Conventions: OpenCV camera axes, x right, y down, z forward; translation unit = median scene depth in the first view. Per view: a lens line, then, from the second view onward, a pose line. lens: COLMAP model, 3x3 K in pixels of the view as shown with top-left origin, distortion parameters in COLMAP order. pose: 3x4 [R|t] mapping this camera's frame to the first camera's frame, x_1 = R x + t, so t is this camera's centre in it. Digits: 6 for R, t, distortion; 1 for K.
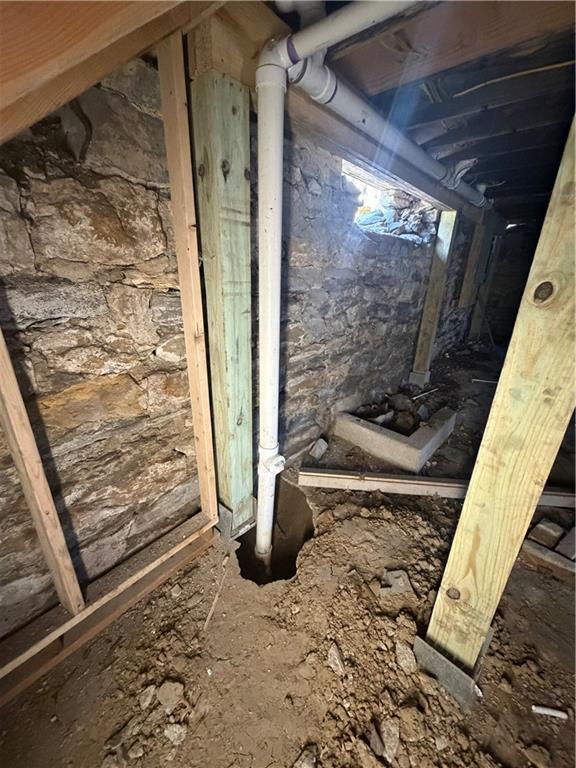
lens RADIAL K [[305.5, 0, 288.1], [0, 305.5, 383.4], [0, 0, 1]] dist [0.000420, 0.000389]
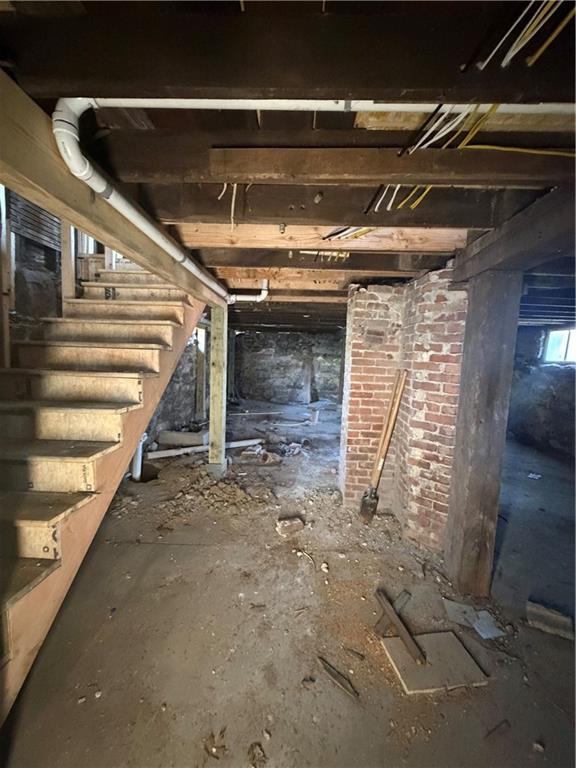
lens RADIAL K [[305.5, 0, 287.0], [0, 305.5, 385.7], [0, 0, 1]] dist [0.000420, 0.000389]
pose [[0.777681, -0.052060, 0.626500, -0.319016], [0.204423, 0.963348, -0.173700, 0.262375], [-0.594494, 0.263154, 0.759820, -0.778297]]
